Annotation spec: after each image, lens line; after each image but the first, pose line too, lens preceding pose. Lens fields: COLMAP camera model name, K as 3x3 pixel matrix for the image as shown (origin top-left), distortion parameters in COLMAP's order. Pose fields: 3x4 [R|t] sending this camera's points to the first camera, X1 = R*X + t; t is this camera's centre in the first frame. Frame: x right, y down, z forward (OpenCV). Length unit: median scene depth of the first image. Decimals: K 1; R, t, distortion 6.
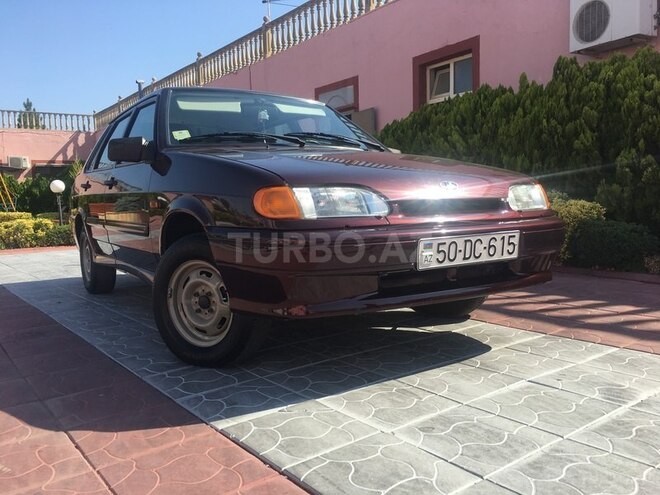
lens RADIAL K [[567.8, 0, 330.3], [0, 567.8, 251.1], [0, 0, 1]] dist [0.016303, -0.020398]
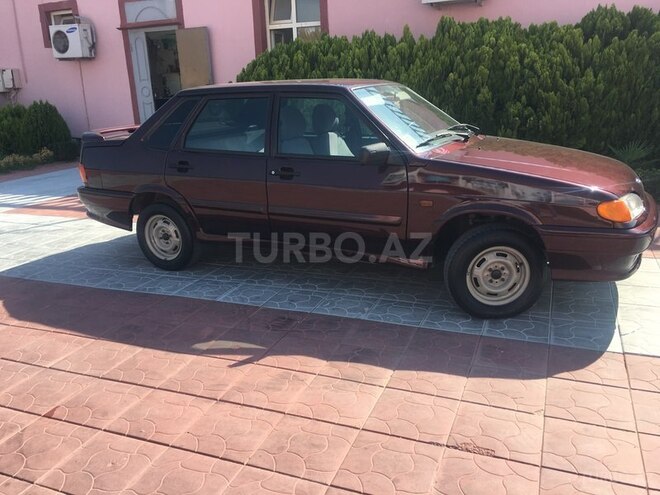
lens RADIAL K [[567.8, 0, 328.6], [0, 567.8, 251.0], [0, 0, 1]] dist [0.016303, -0.020398]
pose [[0.864577, -0.140589, 0.482434, -0.580231], [0.050283, 0.979451, 0.195314, -0.121340], [-0.499979, -0.144605, 0.853880, 0.008809]]
